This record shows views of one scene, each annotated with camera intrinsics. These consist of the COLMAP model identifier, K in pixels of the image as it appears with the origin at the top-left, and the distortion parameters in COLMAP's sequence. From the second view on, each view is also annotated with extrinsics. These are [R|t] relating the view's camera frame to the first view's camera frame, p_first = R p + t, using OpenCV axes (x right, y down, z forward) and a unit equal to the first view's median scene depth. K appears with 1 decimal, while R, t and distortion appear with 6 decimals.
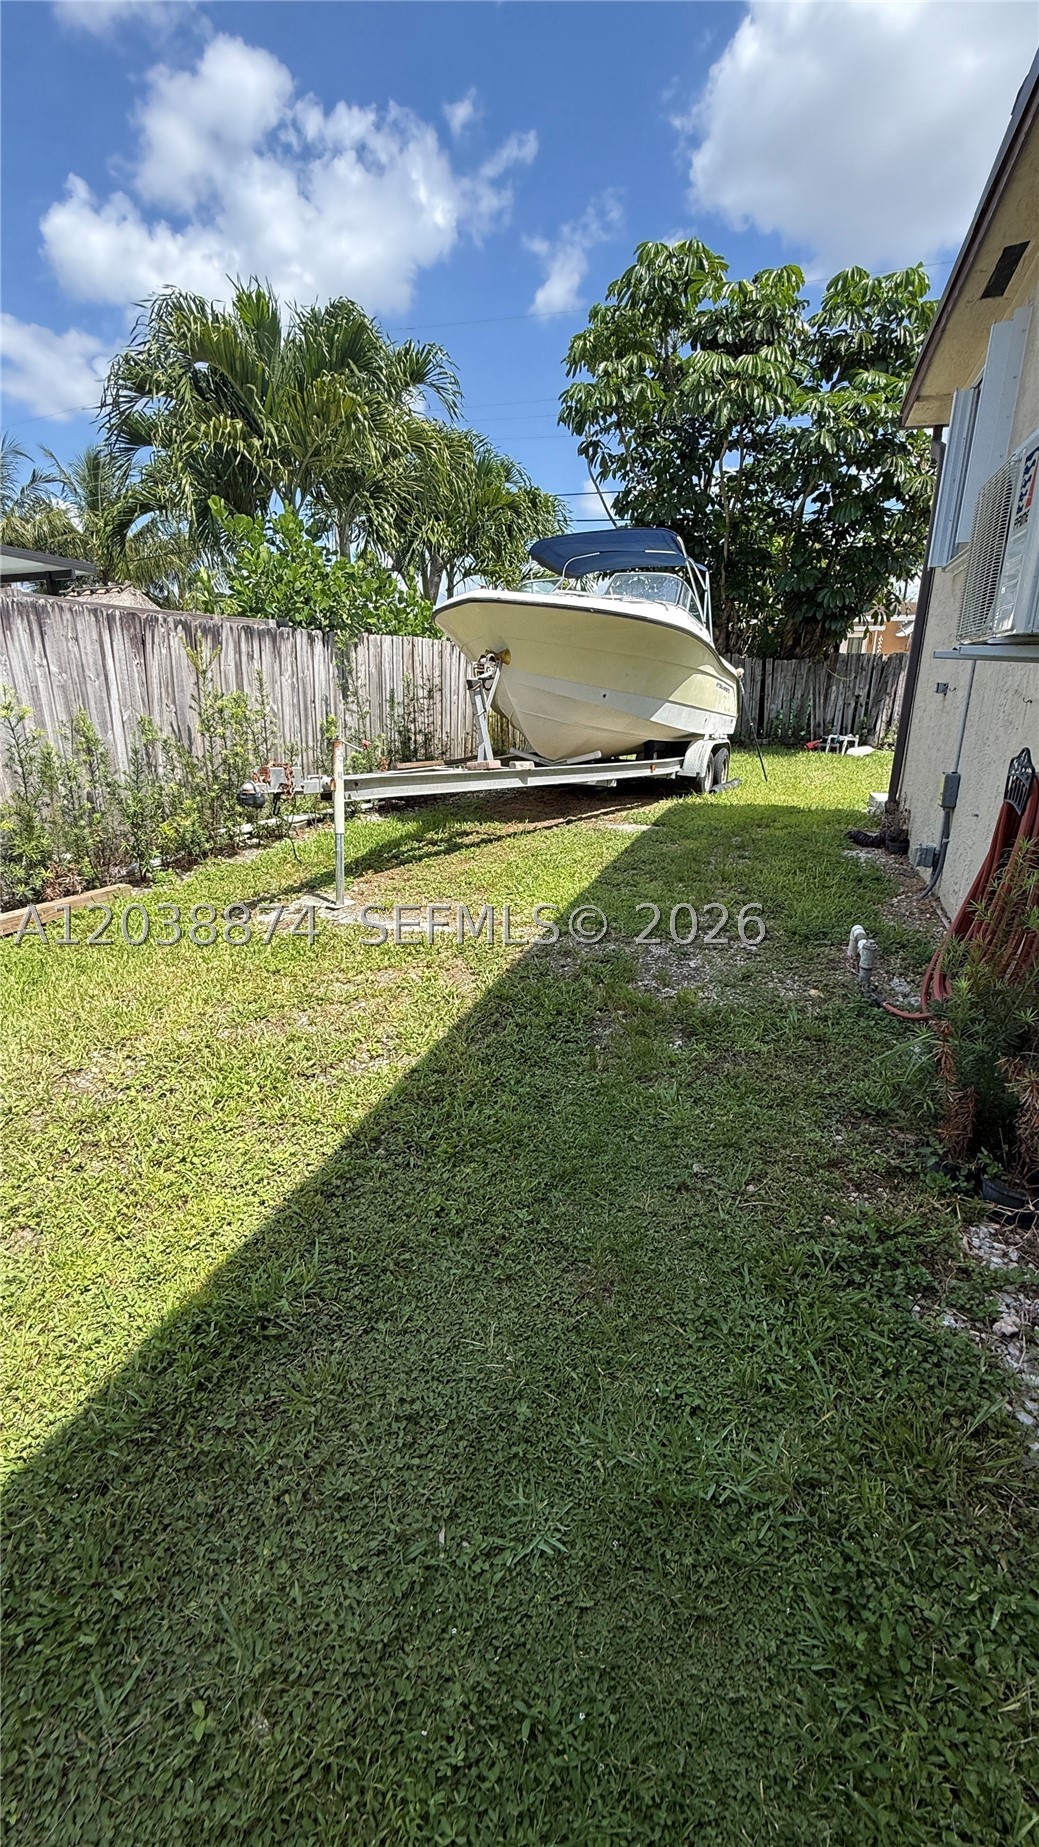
lens RADIAL K [[732.2, 0, 519.5], [0, 732.2, 923.5], [0, 0, 1]] dist [-0.001104, -0.000227]
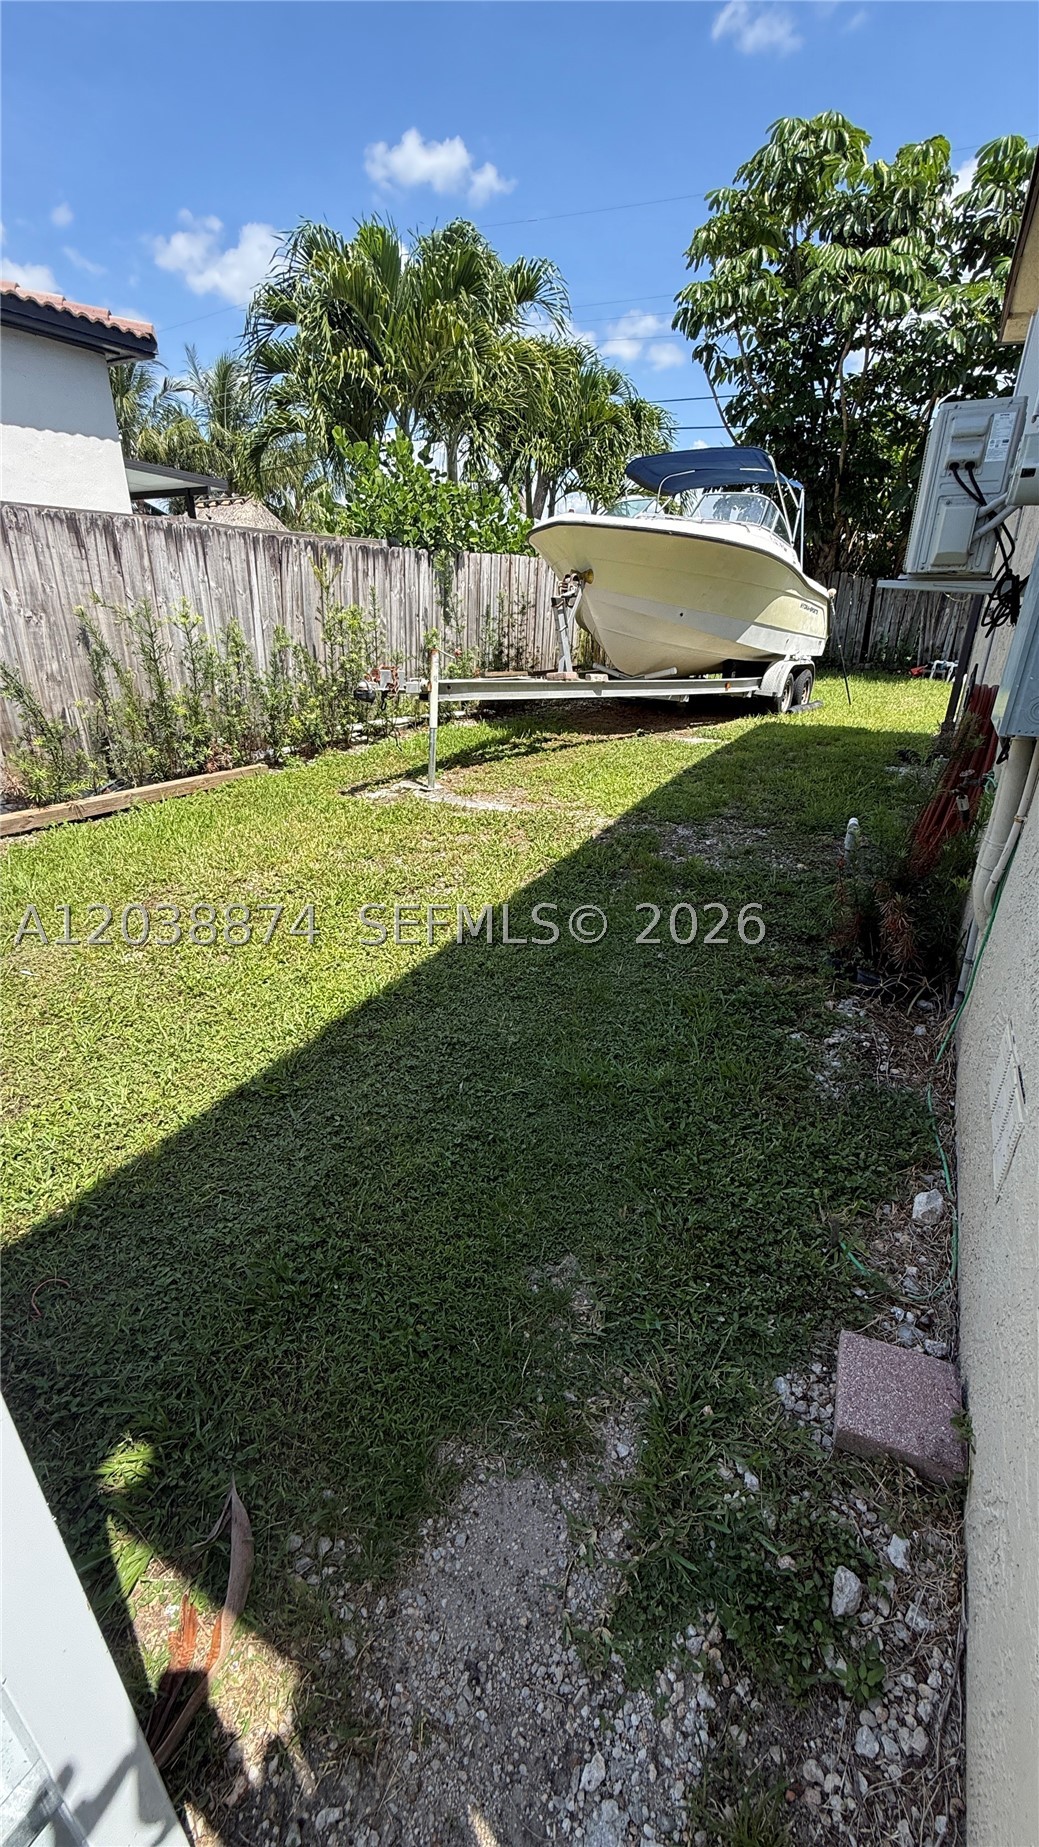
lens RADIAL K [[732.2, 0, 519.5], [0, 732.2, 923.5], [0, 0, 1]] dist [-0.001104, -0.000227]
pose [[0.990294, 0.067964, -0.121235, 0.039170], [-0.055500, 0.993092, 0.103379, 0.039210], [0.127424, -0.095647, 0.987226, -0.127207]]
